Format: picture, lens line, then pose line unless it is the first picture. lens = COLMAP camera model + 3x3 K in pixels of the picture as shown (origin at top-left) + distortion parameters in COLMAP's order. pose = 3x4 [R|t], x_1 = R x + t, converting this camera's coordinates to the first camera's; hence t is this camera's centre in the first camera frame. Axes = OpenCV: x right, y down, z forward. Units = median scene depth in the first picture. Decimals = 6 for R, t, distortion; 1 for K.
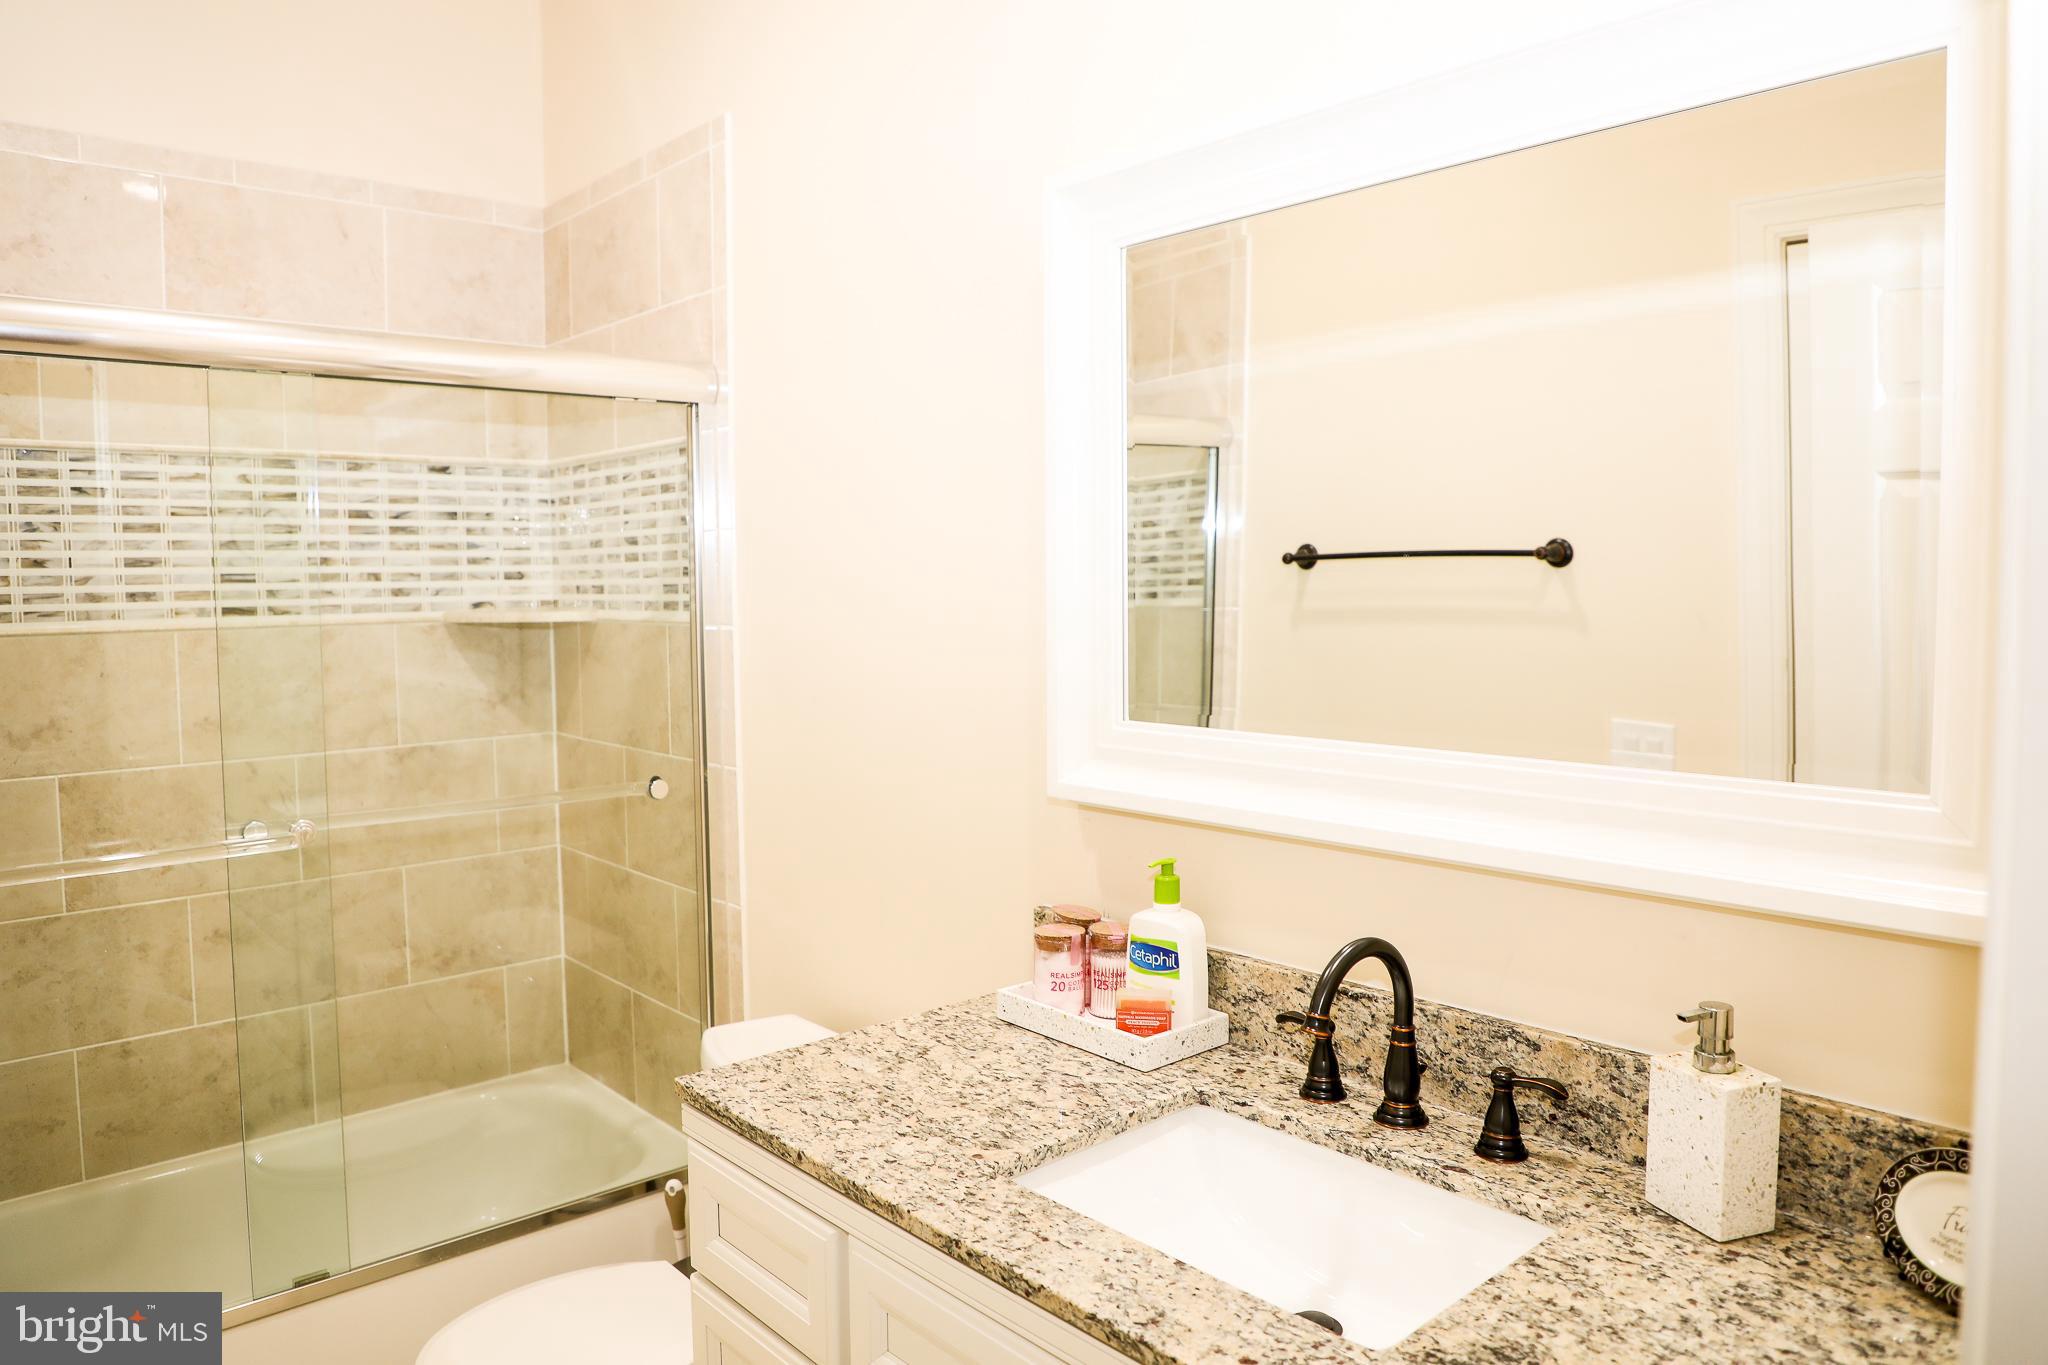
lens RADIAL K [[1384.5, 0, 1029.0], [0, 1384.5, 653.4], [0, 0, 1]] dist [-0.073231, 0.037102]
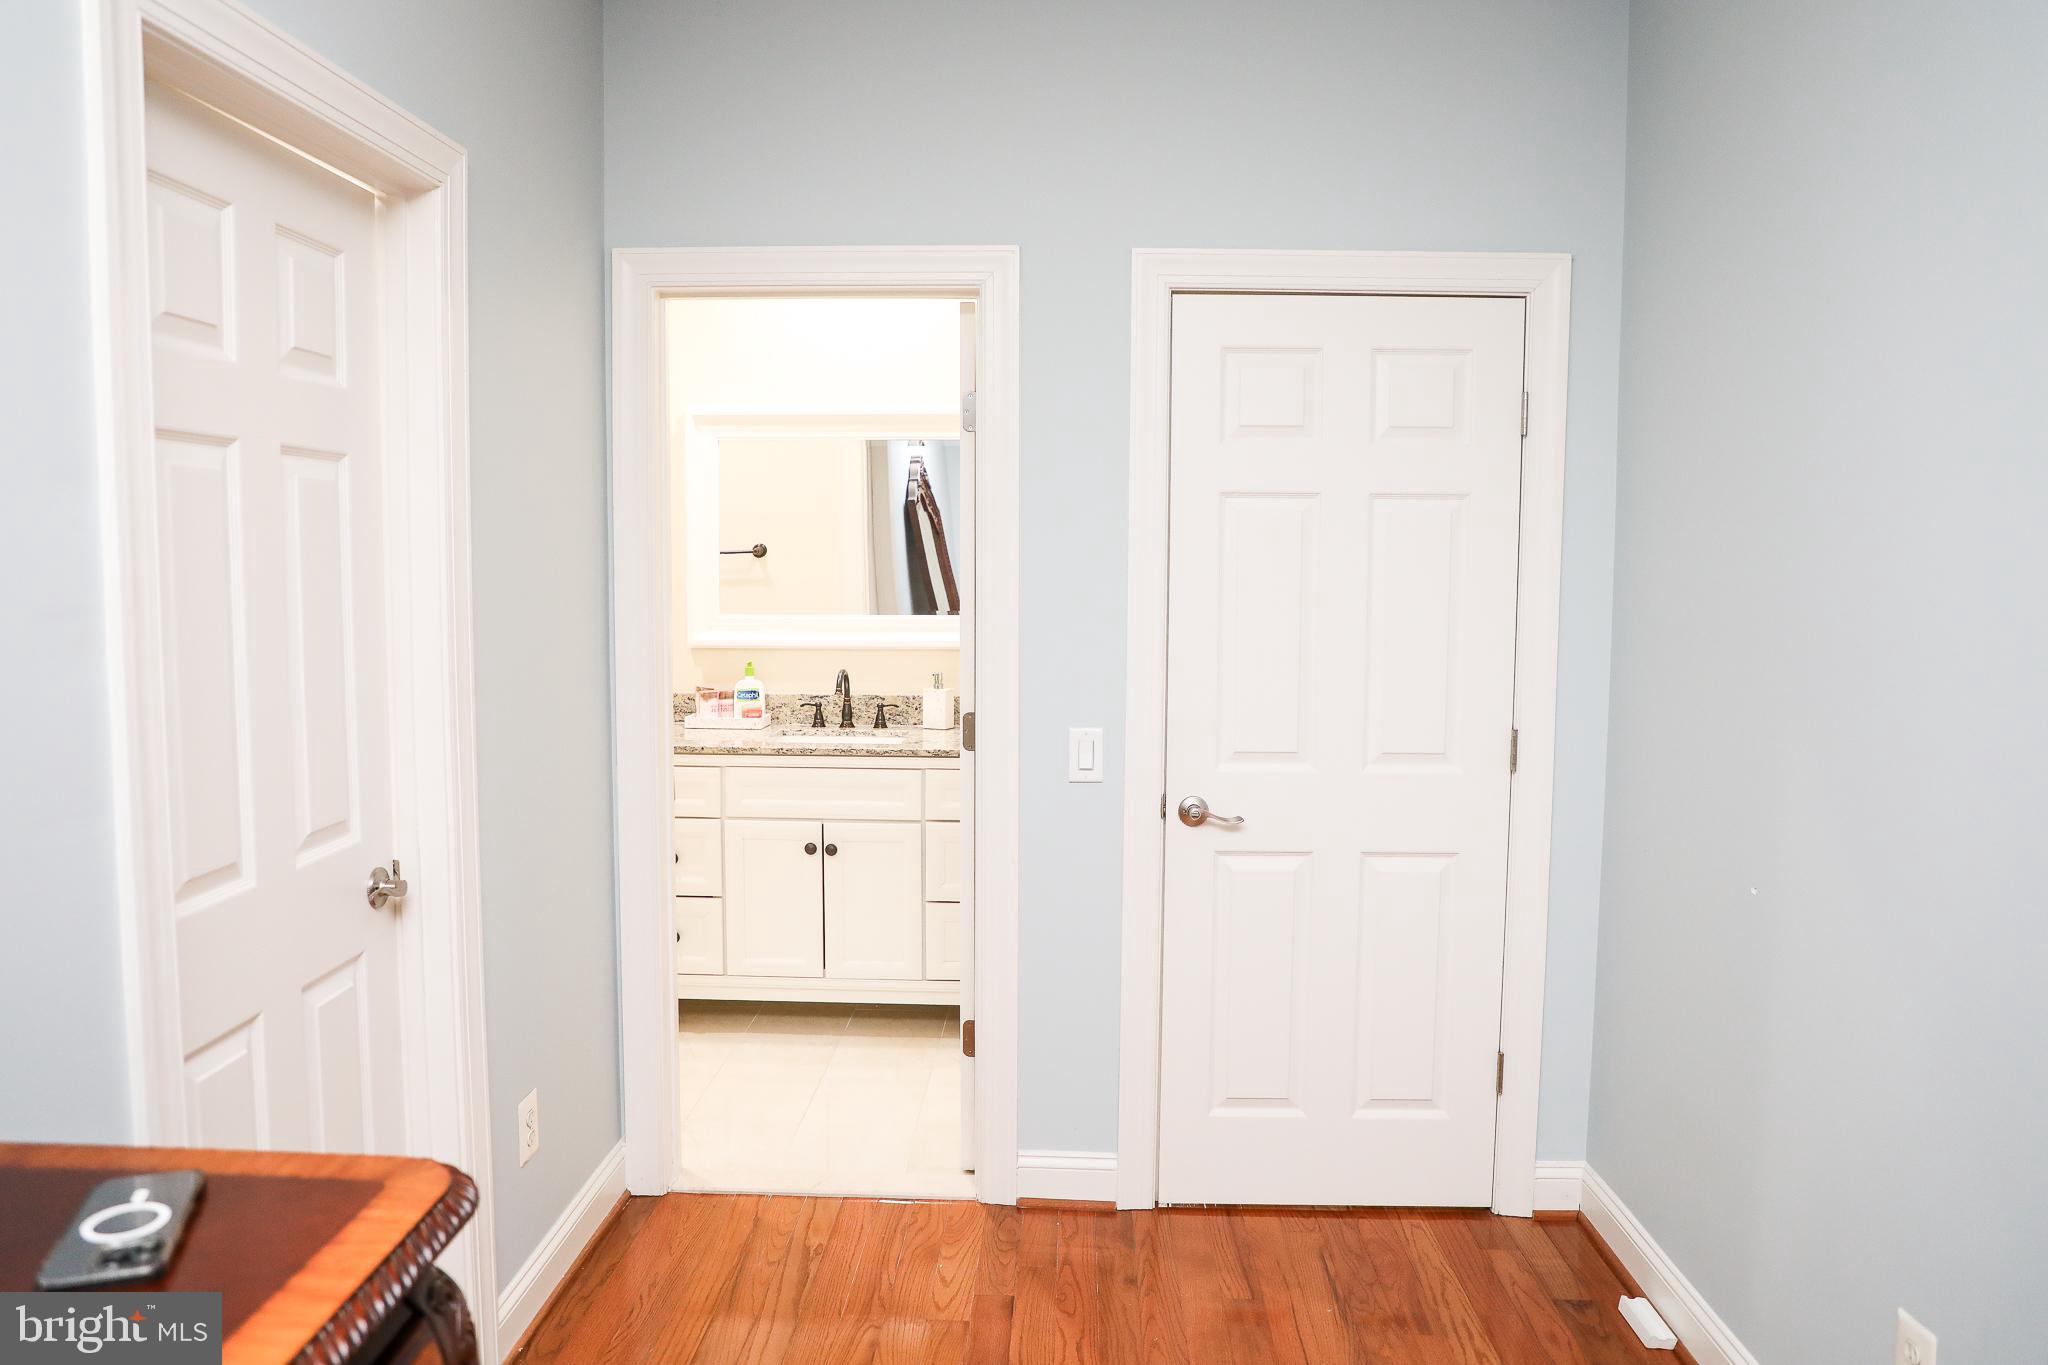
lens RADIAL K [[1384.5, 0, 1029.0], [0, 1384.5, 653.4], [0, 0, 1]] dist [-0.073231, 0.037102]
pose [[0.688677, -0.042842, 0.723802, -0.988214], [0.031183, 0.999079, 0.029467, 0.041220], [-0.724398, 0.002277, 0.689378, -0.876167]]
